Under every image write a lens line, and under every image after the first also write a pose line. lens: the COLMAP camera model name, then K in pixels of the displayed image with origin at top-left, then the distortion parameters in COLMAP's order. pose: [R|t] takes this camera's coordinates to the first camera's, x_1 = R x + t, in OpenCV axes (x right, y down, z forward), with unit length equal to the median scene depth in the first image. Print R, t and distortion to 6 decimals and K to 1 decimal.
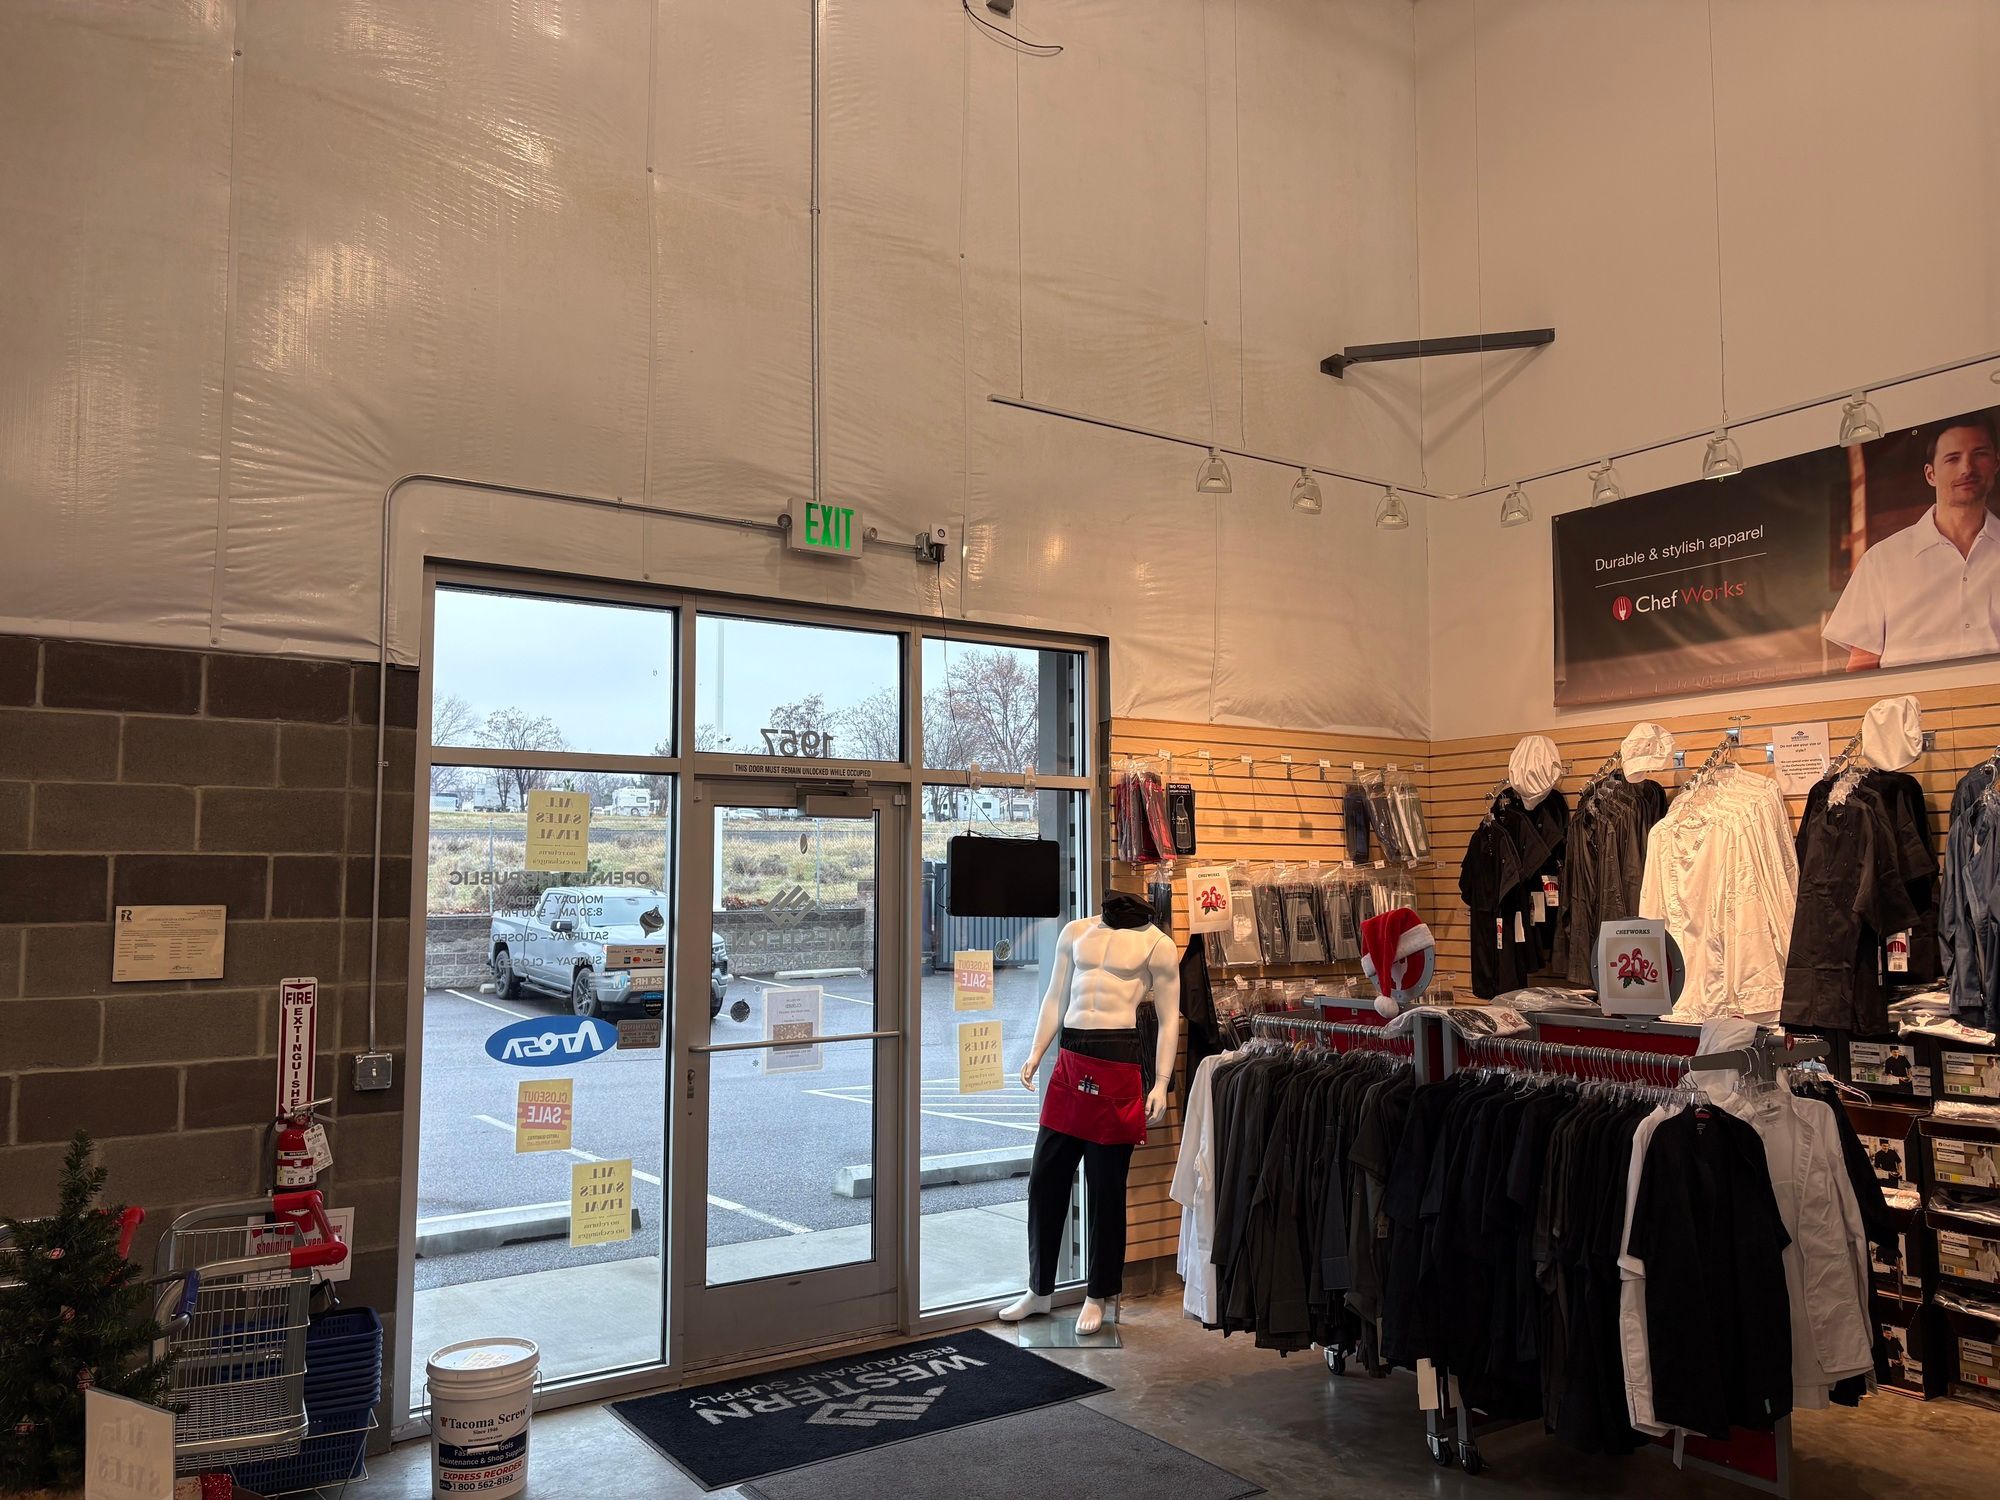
lens RADIAL K [[1509.0, 0, 994.8], [0, 1509.0, 770.7], [0, 0, 1]] dist [0.054269, 0.002002]
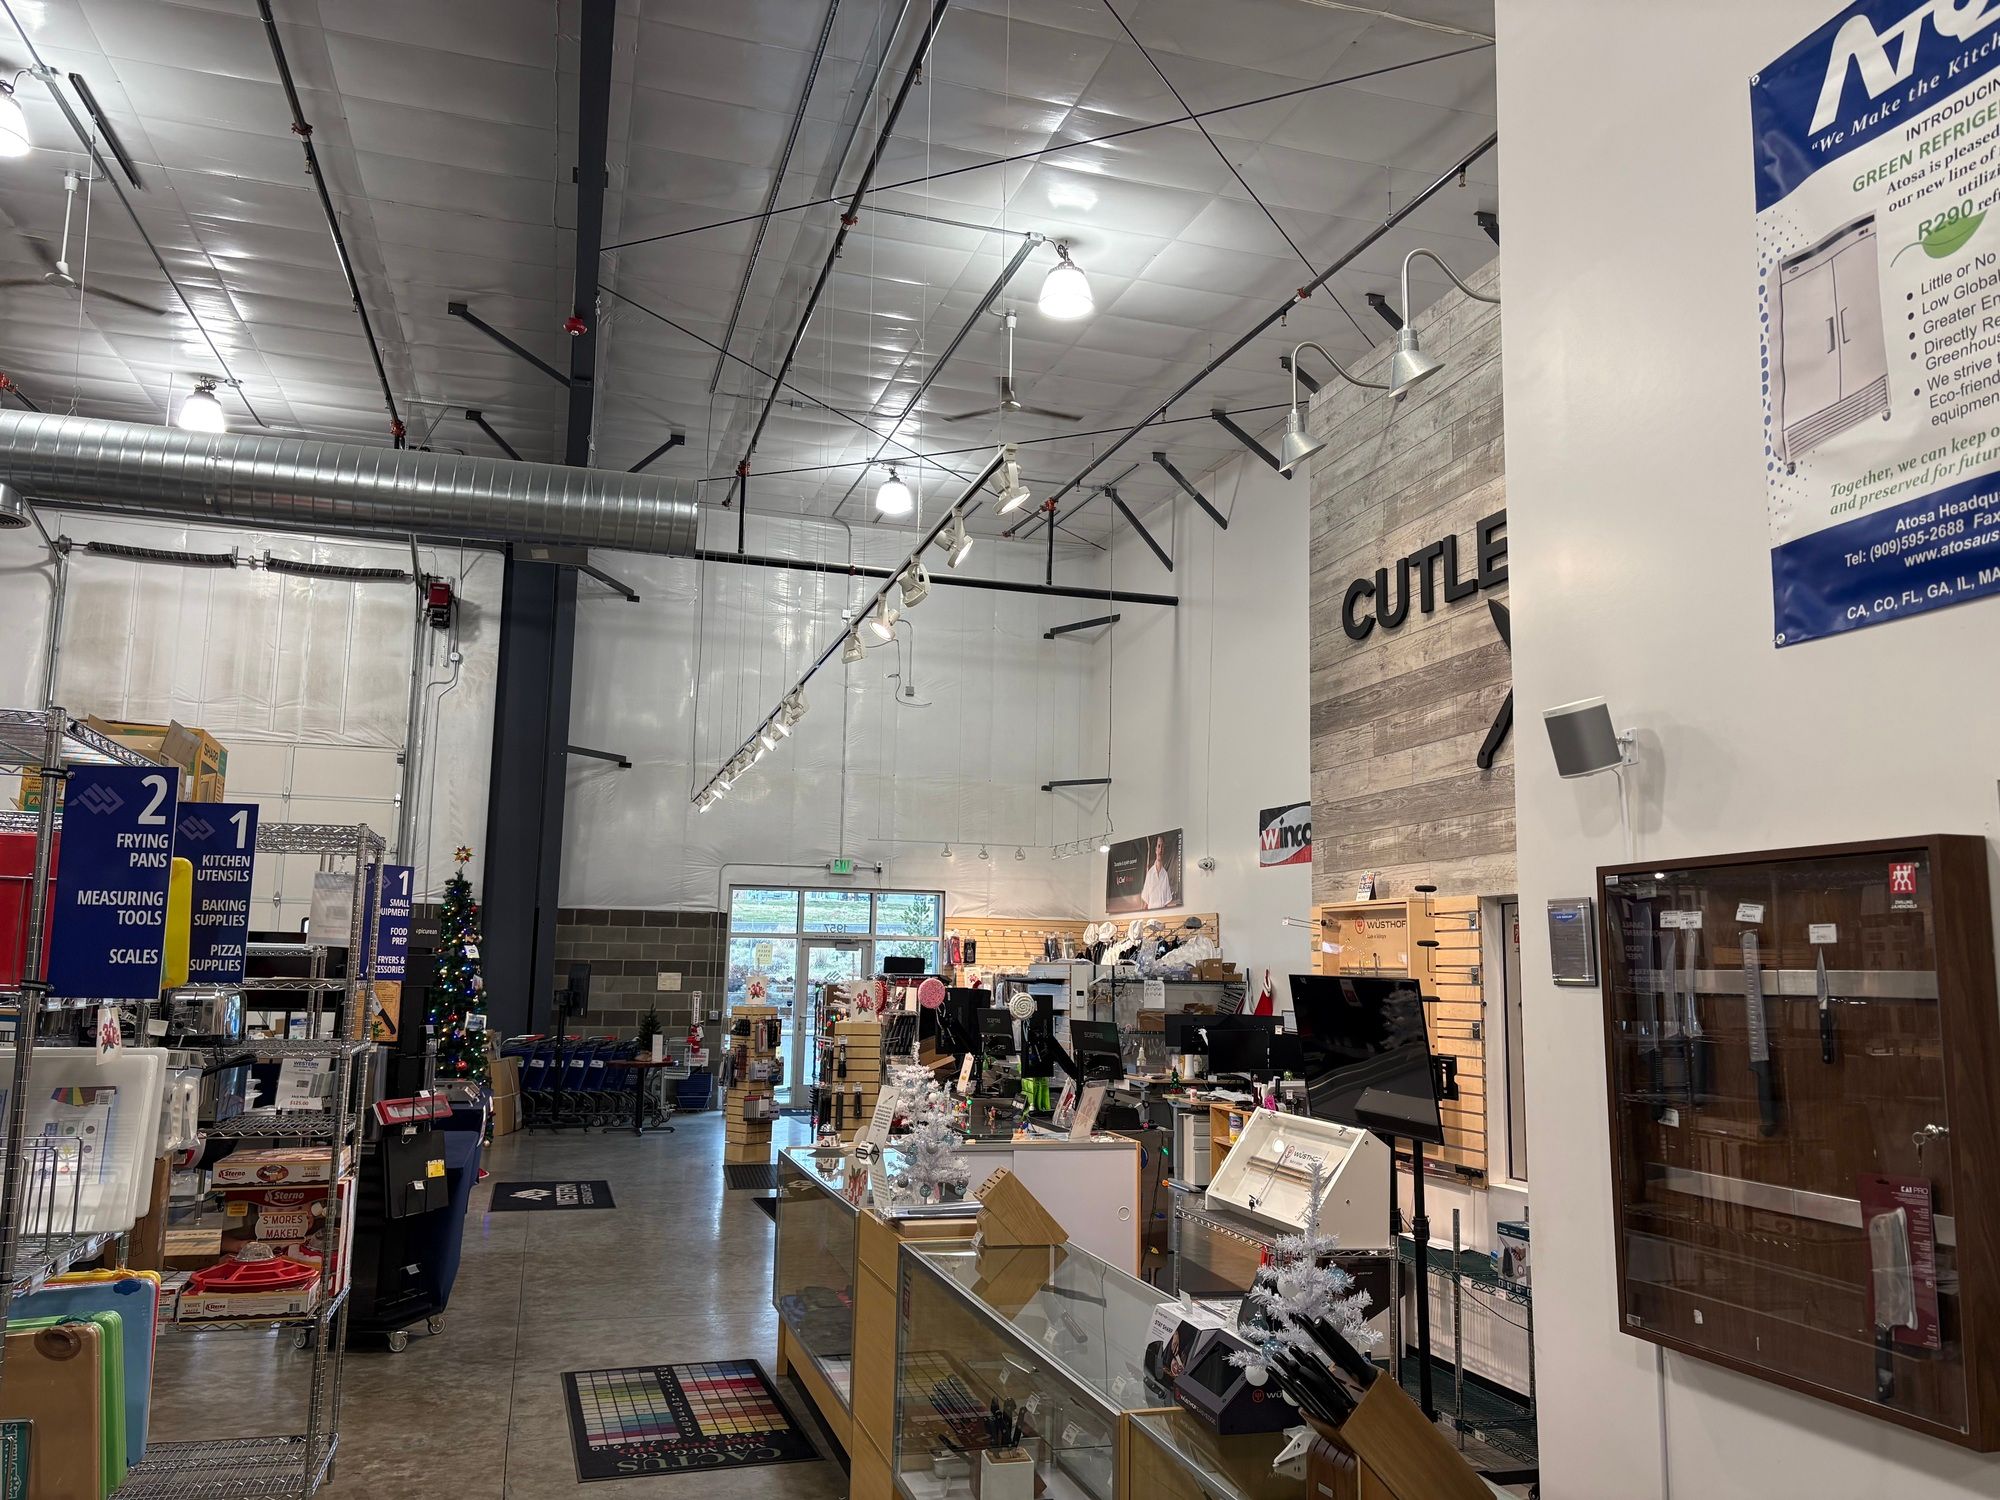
lens RADIAL K [[1509.0, 0, 1009.2], [0, 1509.0, 744.0], [0, 0, 1]] dist [0.054269, 0.002002]
pose [[0.955824, -0.023587, -0.292992, 1.252767], [0.002357, 0.997358, -0.072602, -0.184718], [0.293931, 0.068704, 0.953354, -2.159959]]
